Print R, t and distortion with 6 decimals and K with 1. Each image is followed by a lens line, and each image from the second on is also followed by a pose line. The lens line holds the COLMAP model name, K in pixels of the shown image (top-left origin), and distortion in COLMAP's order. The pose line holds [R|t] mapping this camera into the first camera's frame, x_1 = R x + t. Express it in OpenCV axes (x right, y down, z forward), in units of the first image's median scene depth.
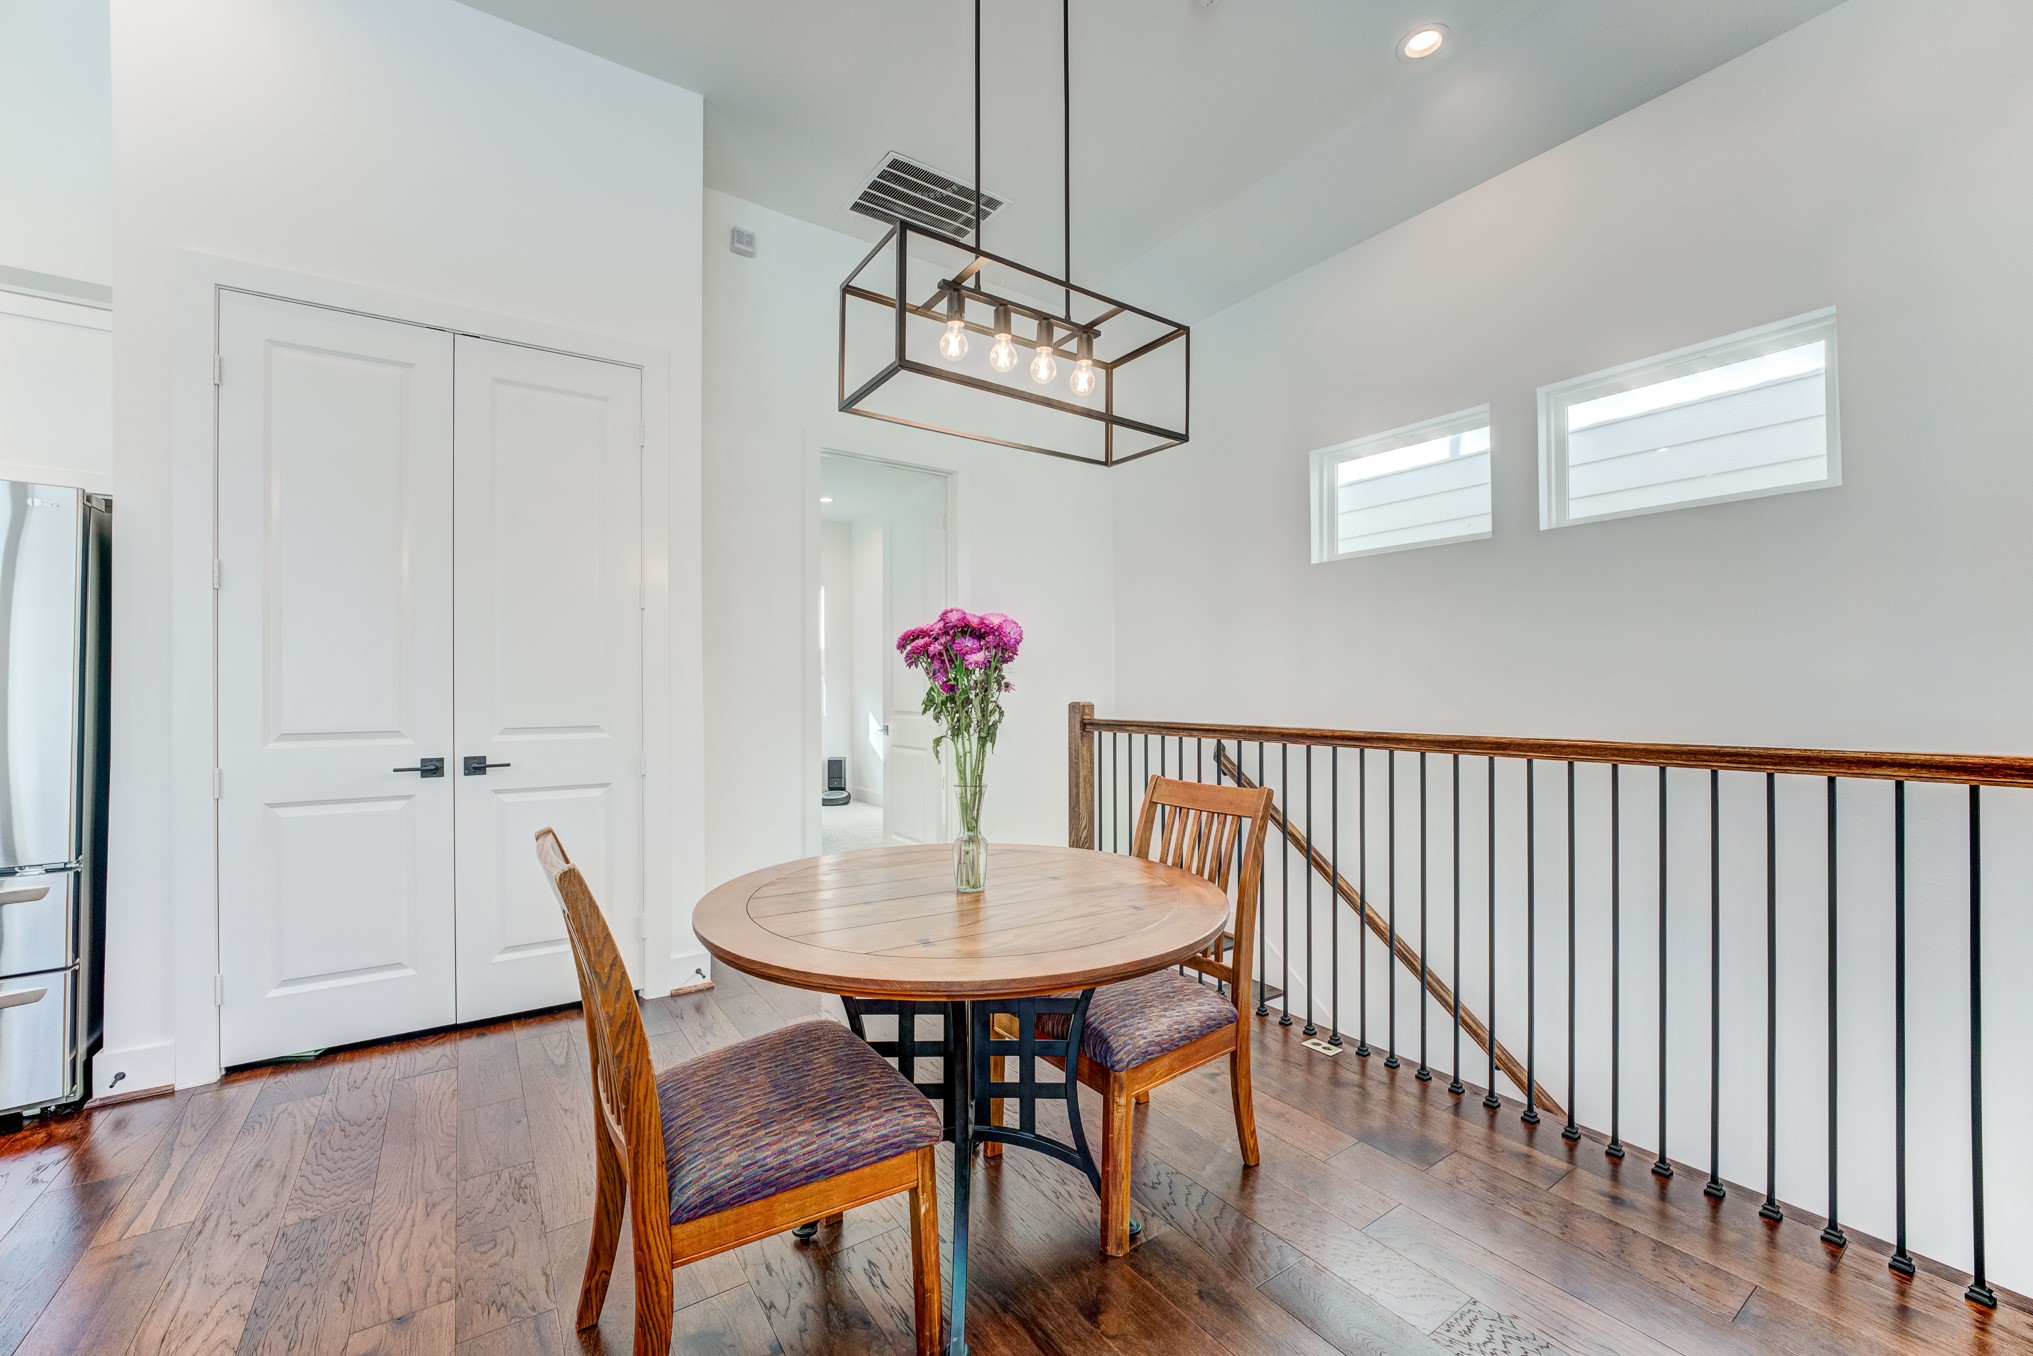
lens RADIAL K [[817.3, 0, 1017.0], [0, 817.3, 685.4], [0, 0, 1]] dist [-0.014211, 0.001982]
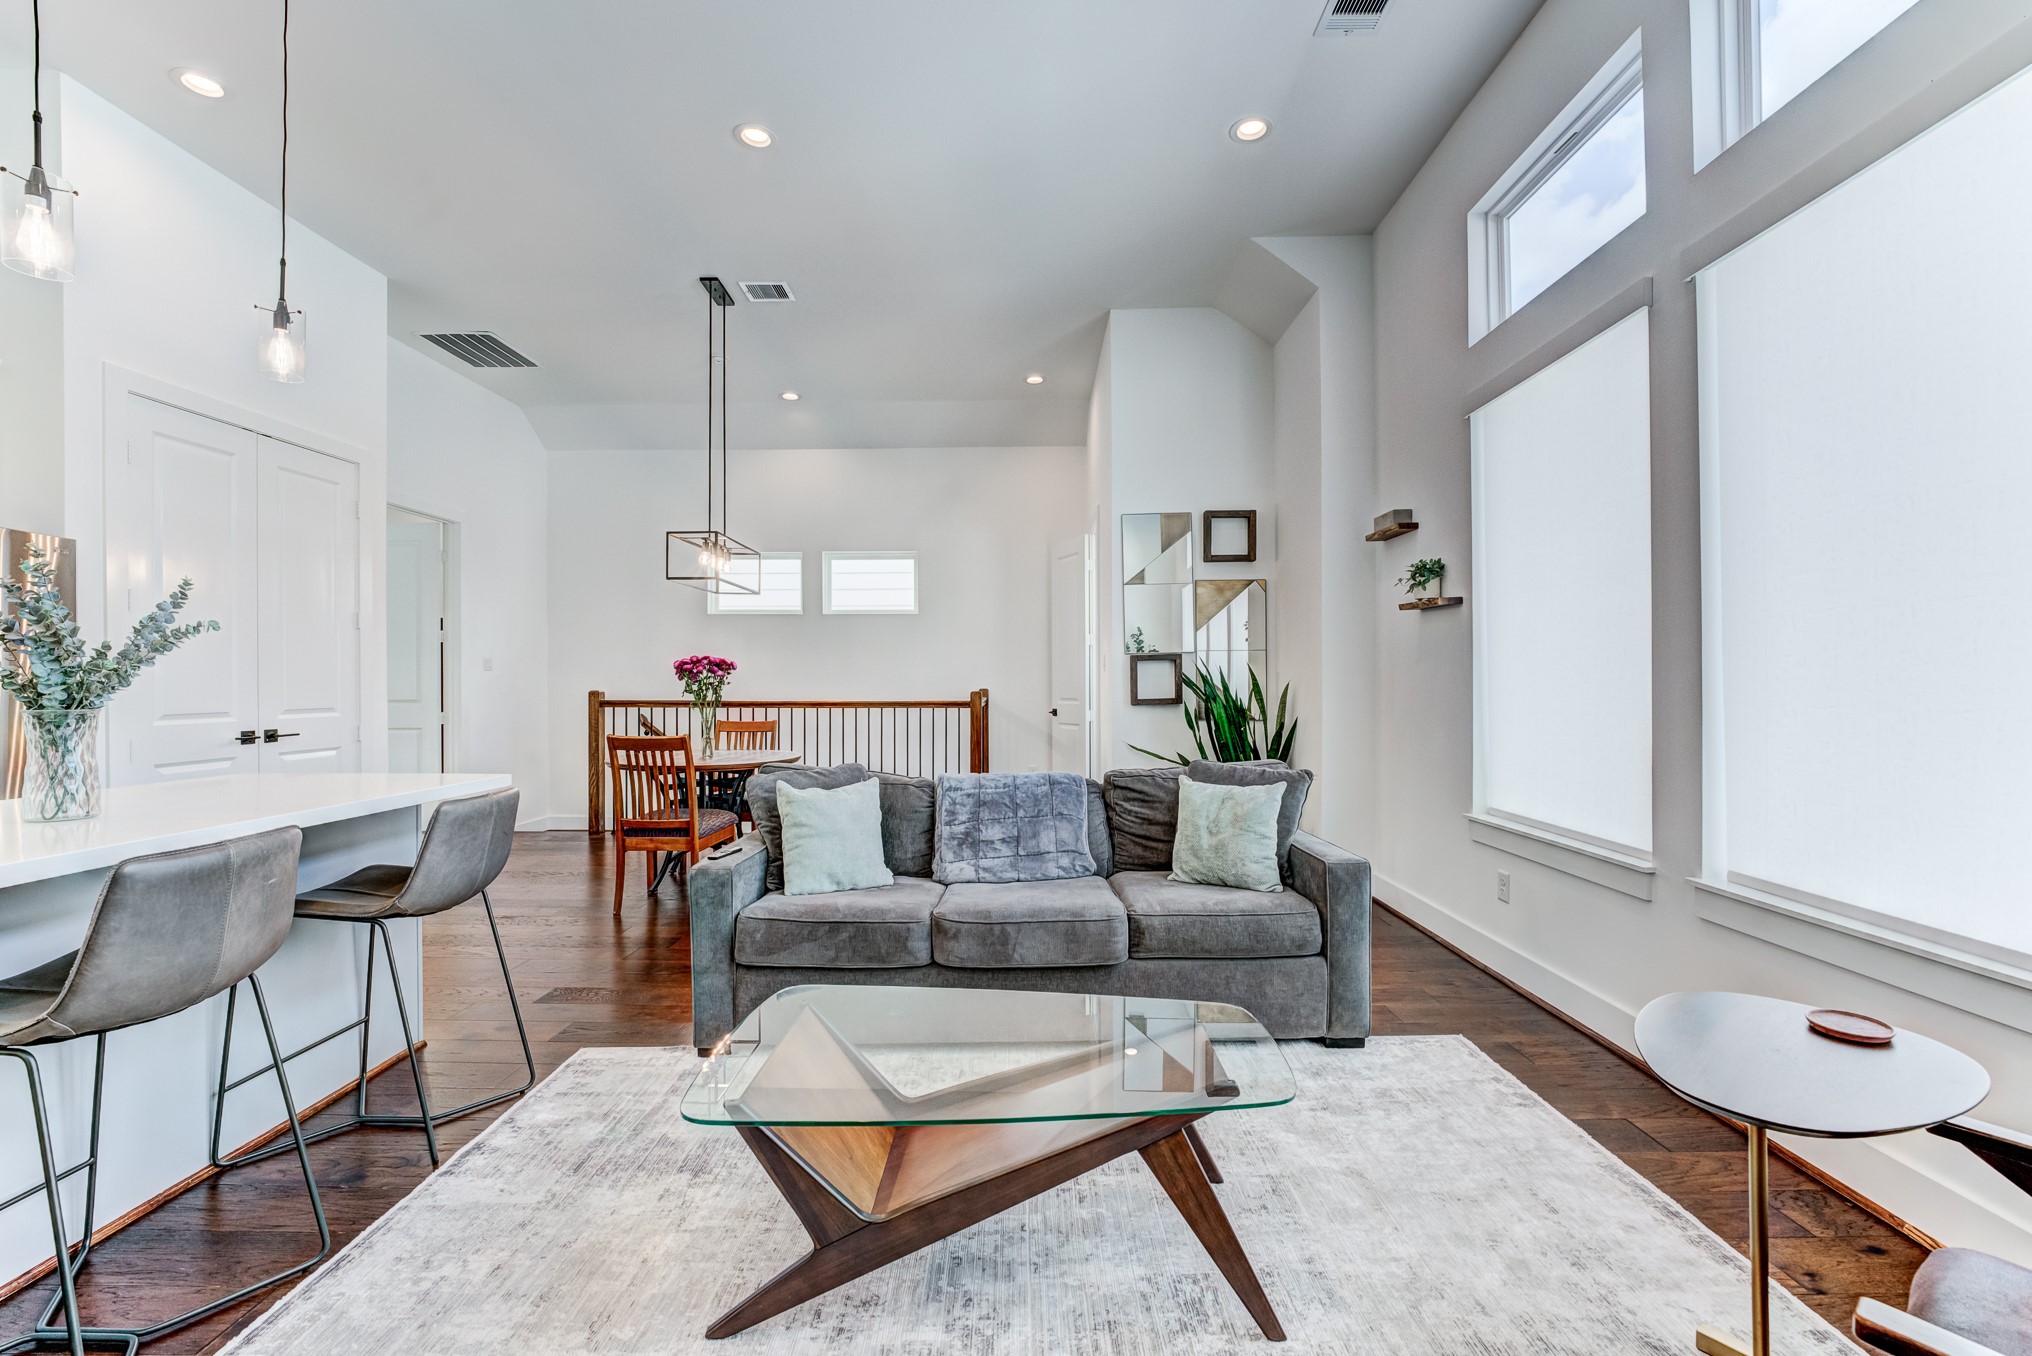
lens RADIAL K [[830.1, 0, 1018.6], [0, 830.1, 681.2], [0, 0, 1]] dist [-0.025879, 0.006996]
pose [[0.575145, 0.002438, 0.818048, -1.304070], [-0.006322, 0.999979, 0.001464, -0.009902], [-0.818027, -0.006014, 0.575148, -1.095175]]
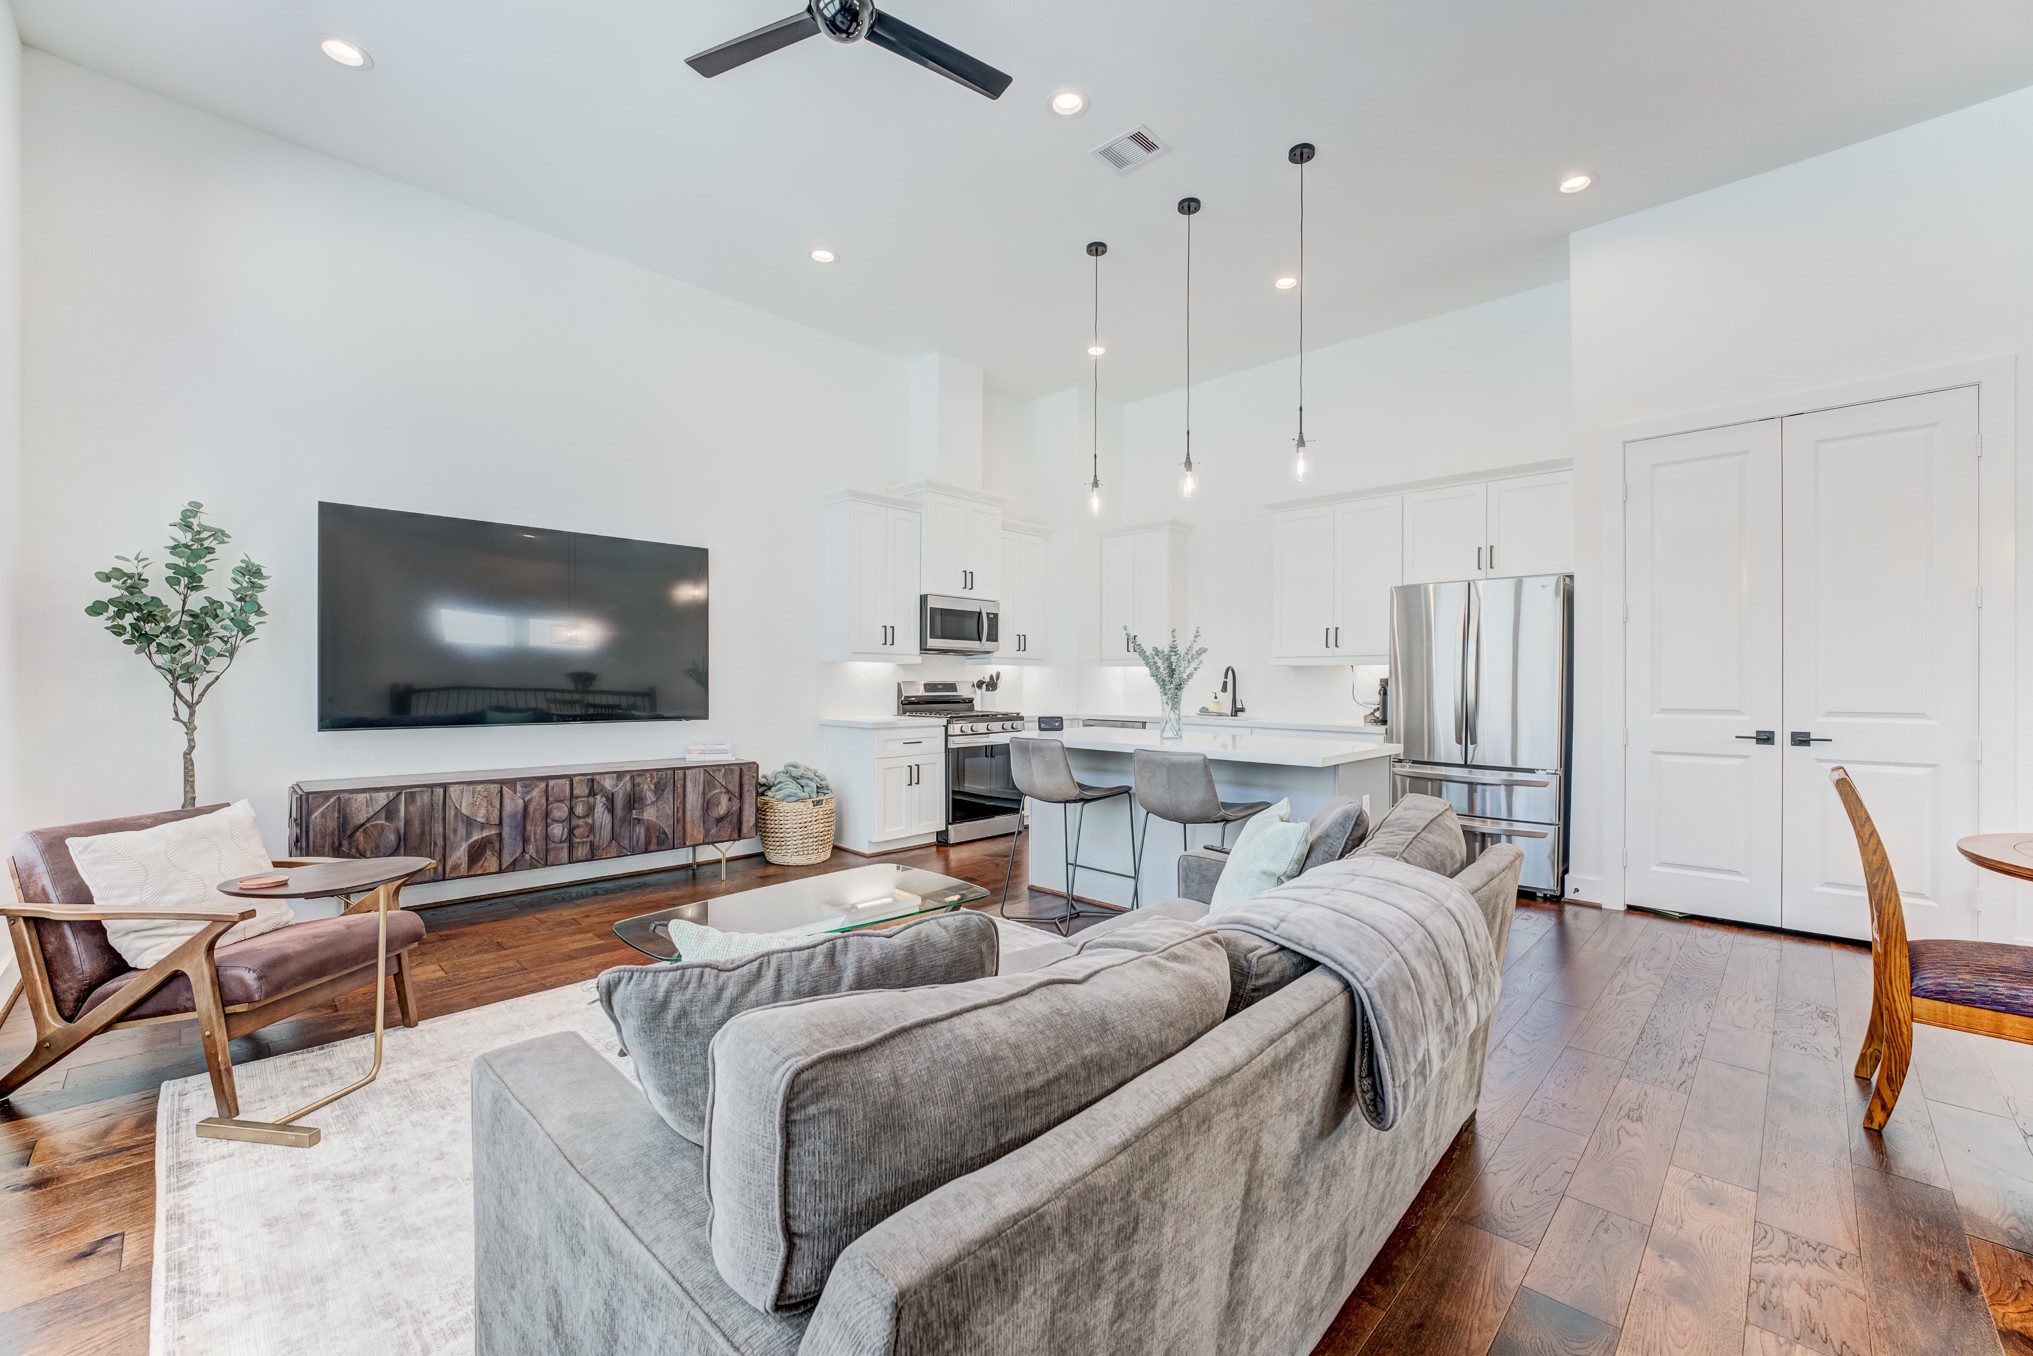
lens RADIAL K [[817.3, 0, 1017.0], [0, 817.3, 685.4], [0, 0, 1]] dist [-0.014211, 0.001982]
pose [[0.196759, 0.009530, -0.980405, 0.441327], [0.003658, 0.999939, 0.010454, -0.007814], [0.980445, -0.005643, 0.196712, -0.606664]]
